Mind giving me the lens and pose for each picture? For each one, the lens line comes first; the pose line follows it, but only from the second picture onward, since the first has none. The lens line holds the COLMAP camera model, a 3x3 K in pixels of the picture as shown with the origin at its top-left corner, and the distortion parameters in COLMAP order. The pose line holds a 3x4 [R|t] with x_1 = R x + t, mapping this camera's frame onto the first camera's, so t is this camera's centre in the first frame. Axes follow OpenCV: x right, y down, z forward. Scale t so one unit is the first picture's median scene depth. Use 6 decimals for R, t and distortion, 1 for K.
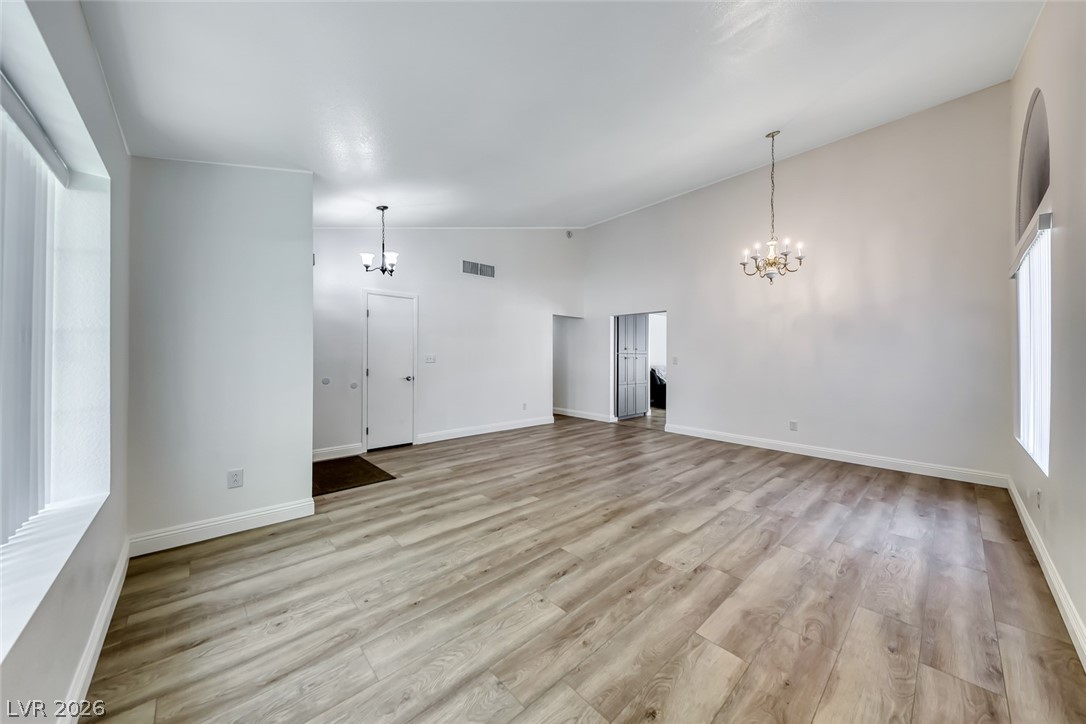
lens RADIAL K [[373.5, 0, 544.7], [0, 373.5, 358.7], [0, 0, 1]] dist [0.000993, -0.001569]
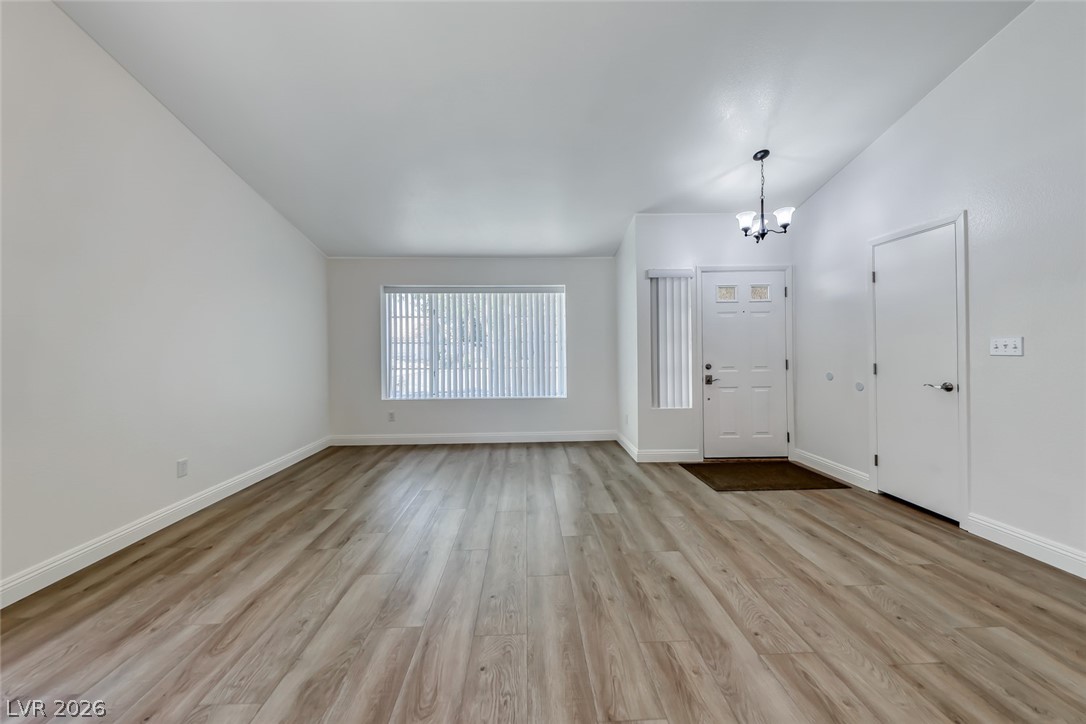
lens RADIAL K [[373.5, 0, 530.7], [0, 373.5, 347.9], [0, 0, 1]] dist [0.000993, -0.001569]
pose [[-0.668193, 0.000148, -0.743988, 0.606042], [0.002889, 0.999993, -0.002395, 0.000976], [0.743982, -0.003750, -0.668189, 1.500659]]
